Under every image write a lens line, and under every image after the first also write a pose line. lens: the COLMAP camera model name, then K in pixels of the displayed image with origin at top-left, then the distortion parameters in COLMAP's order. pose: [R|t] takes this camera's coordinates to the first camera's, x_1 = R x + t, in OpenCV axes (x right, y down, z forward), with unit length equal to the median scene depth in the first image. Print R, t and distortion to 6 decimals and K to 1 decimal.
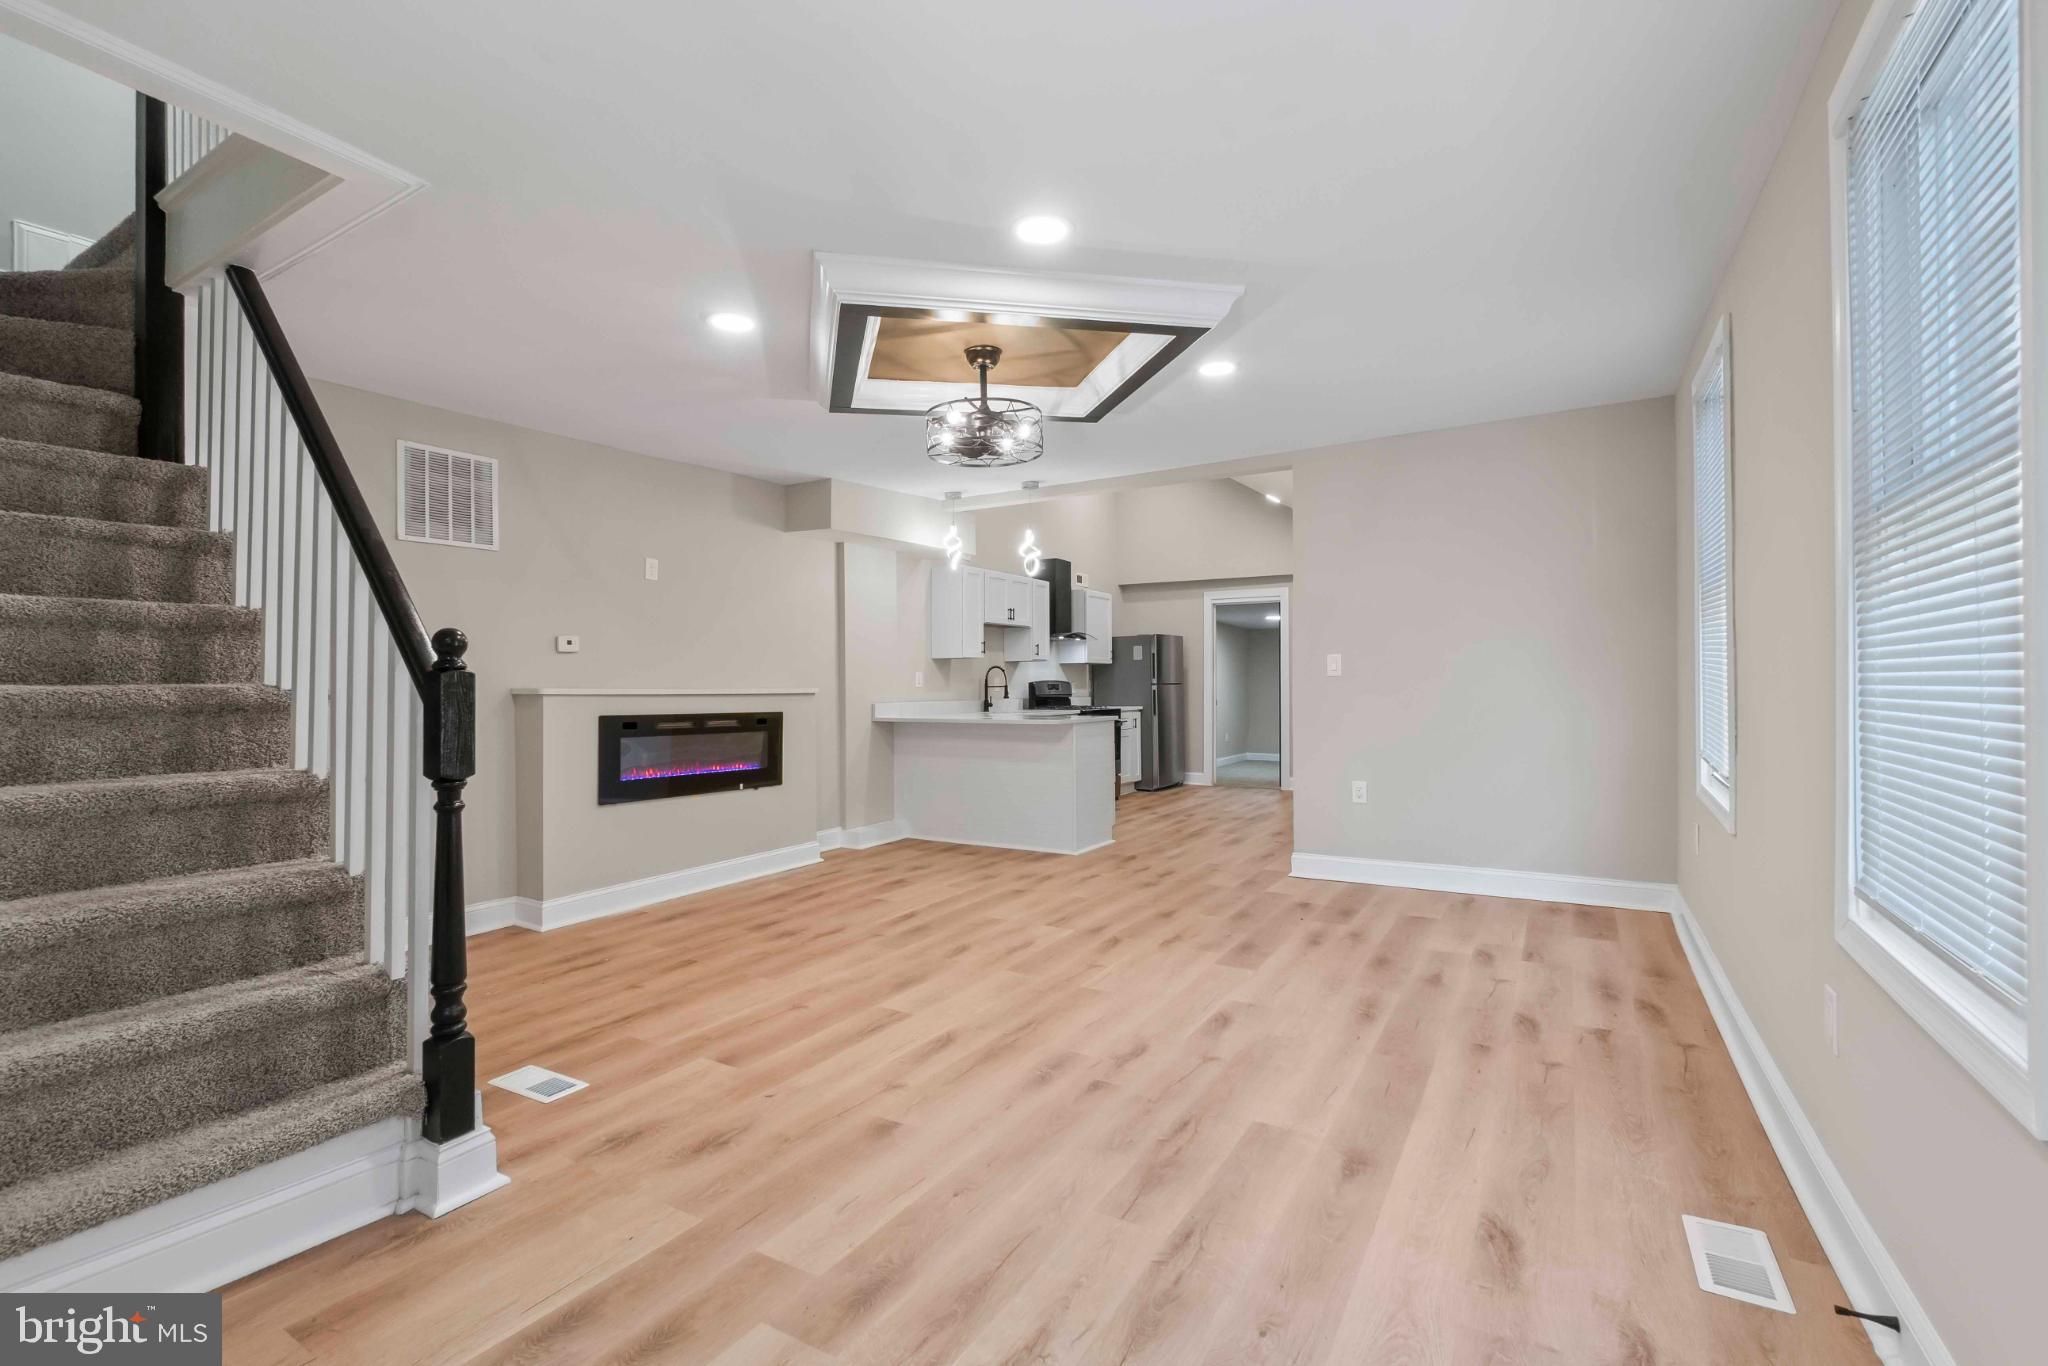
lens RADIAL K [[890.7, 0, 1003.4], [0, 890.7, 675.7], [0, 0, 1]] dist [-0.010133, -0.001371]
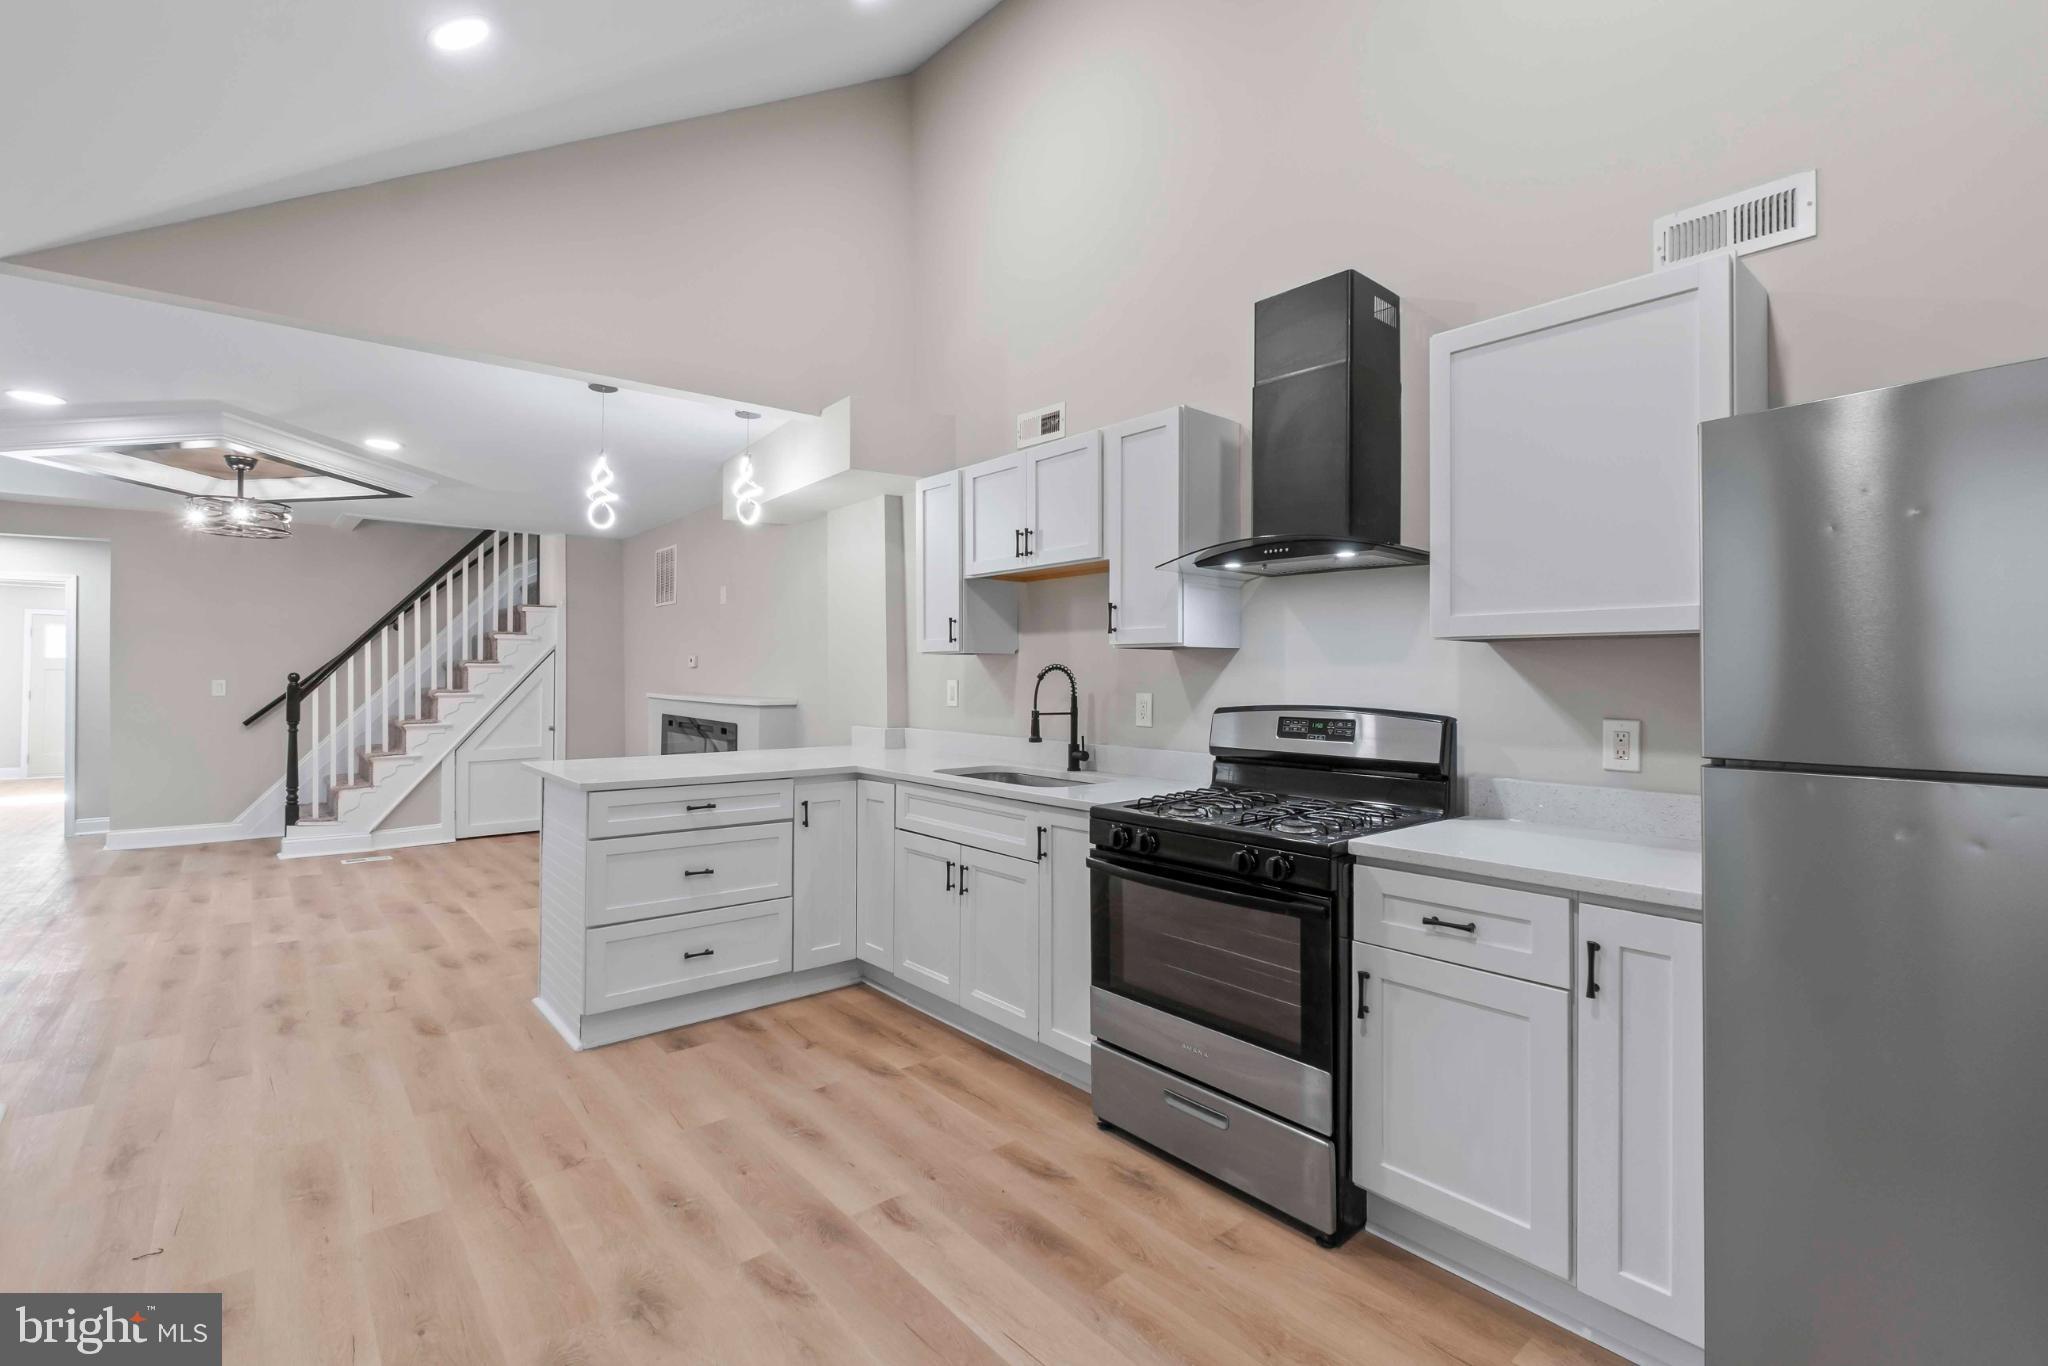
lens RADIAL K [[890.7, 0, 1019.8], [0, 890.7, 667.3], [0, 0, 1]] dist [-0.010133, -0.001371]
pose [[-0.282171, -0.001553, -0.959363, 0.749833], [0.010395, 0.999935, -0.004676, -0.014640], [0.959308, -0.011292, -0.282136, 2.015624]]
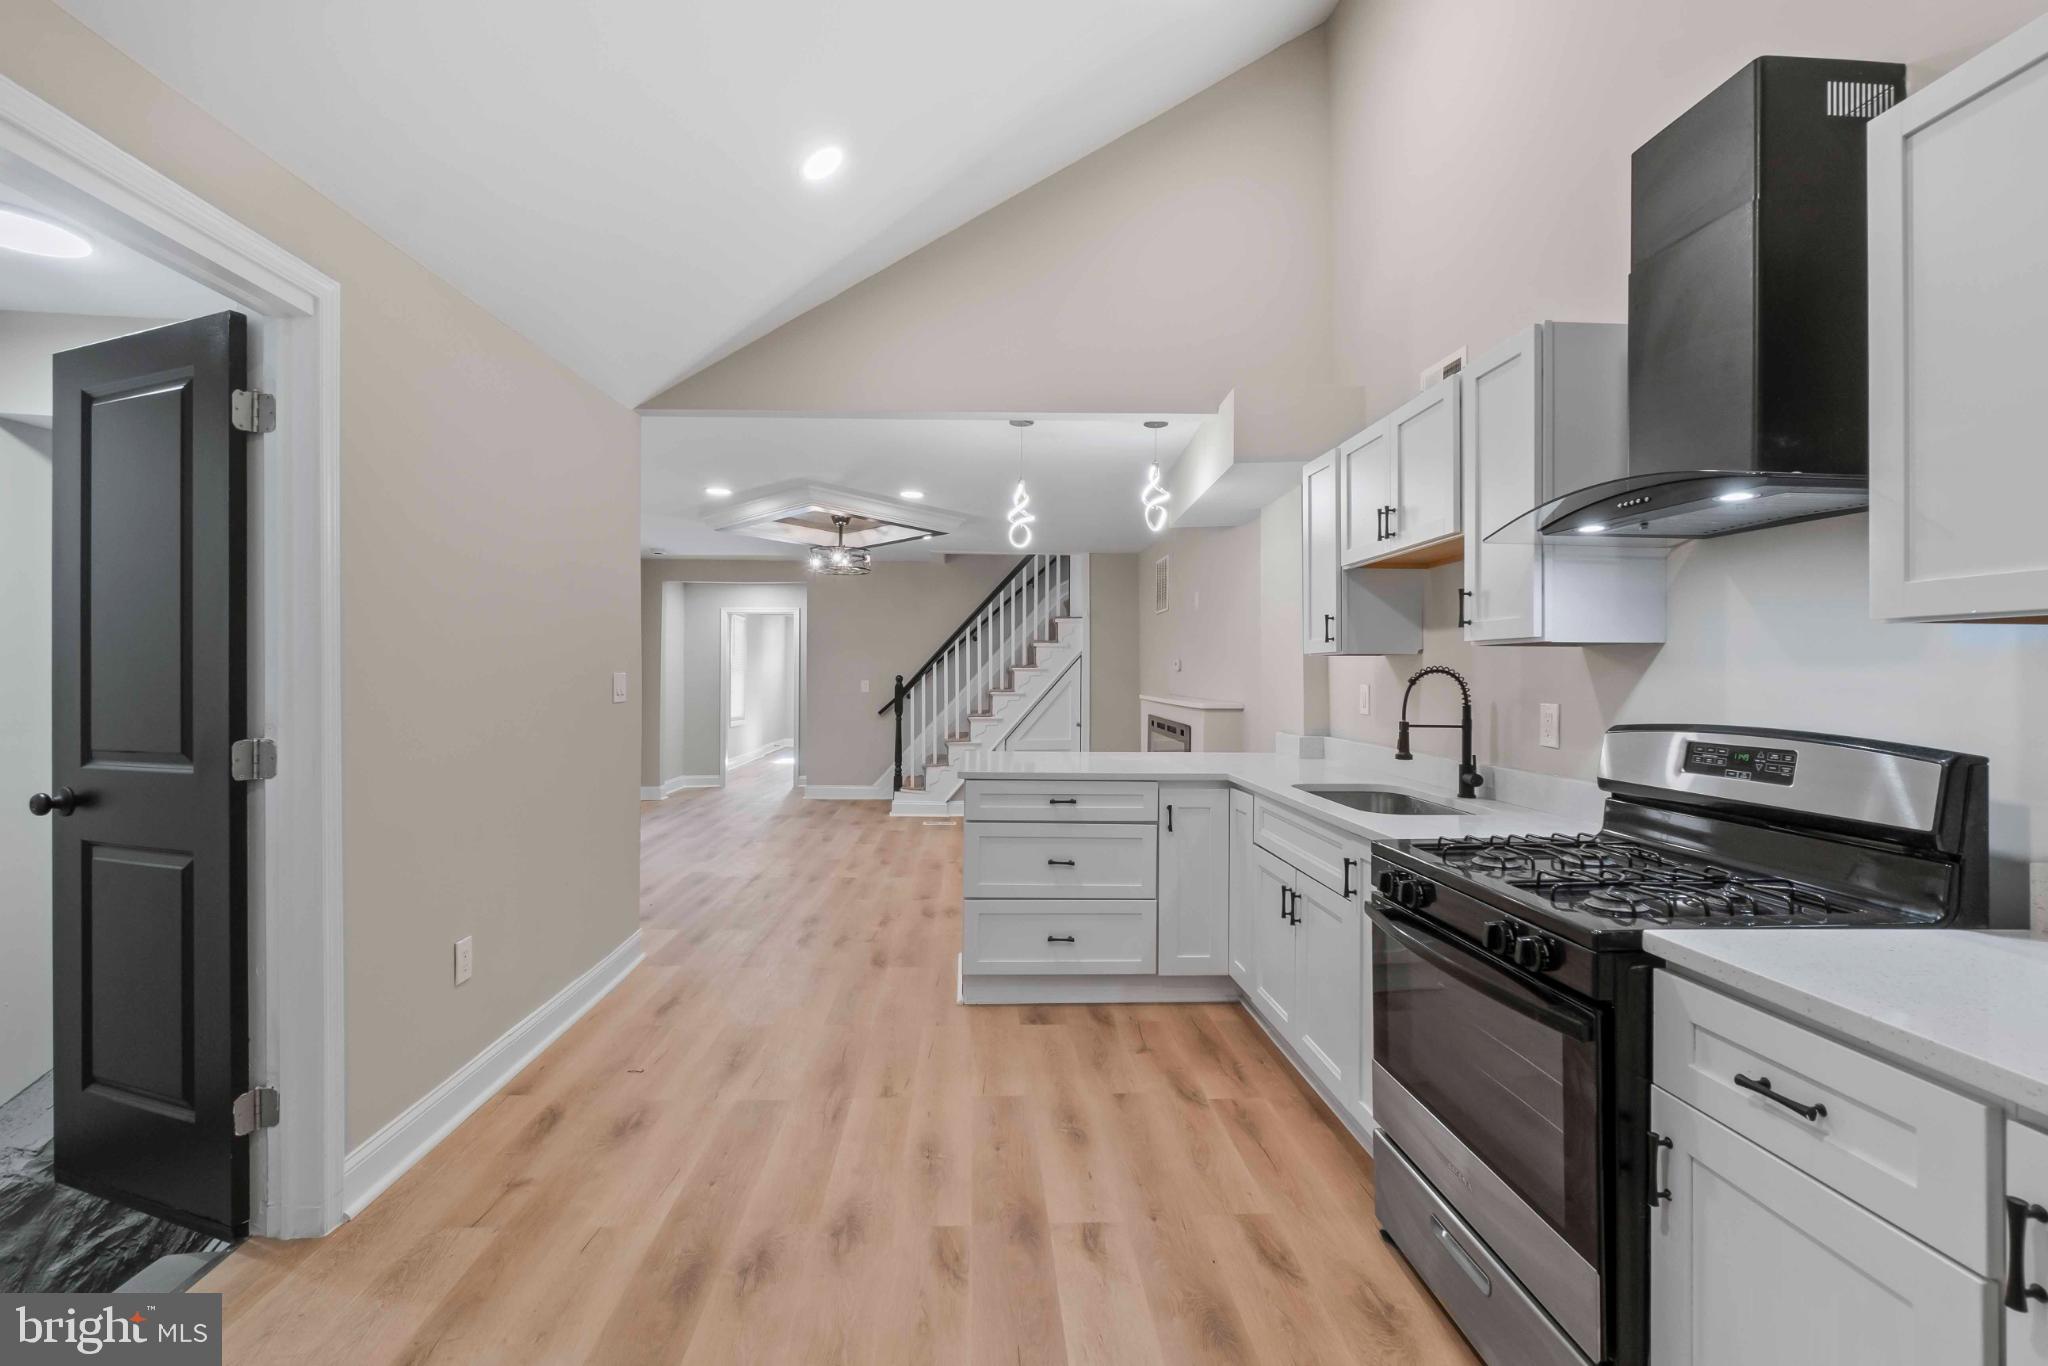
lens RADIAL K [[890.7, 0, 1034.6], [0, 890.7, 668.8], [0, 0, 1]] dist [-0.010133, -0.001371]
pose [[-0.803246, -0.001864, -0.595644, 0.606118], [0.006932, 0.999898, -0.012476, -0.012852], [0.595607, -0.014150, -0.803152, 2.170543]]
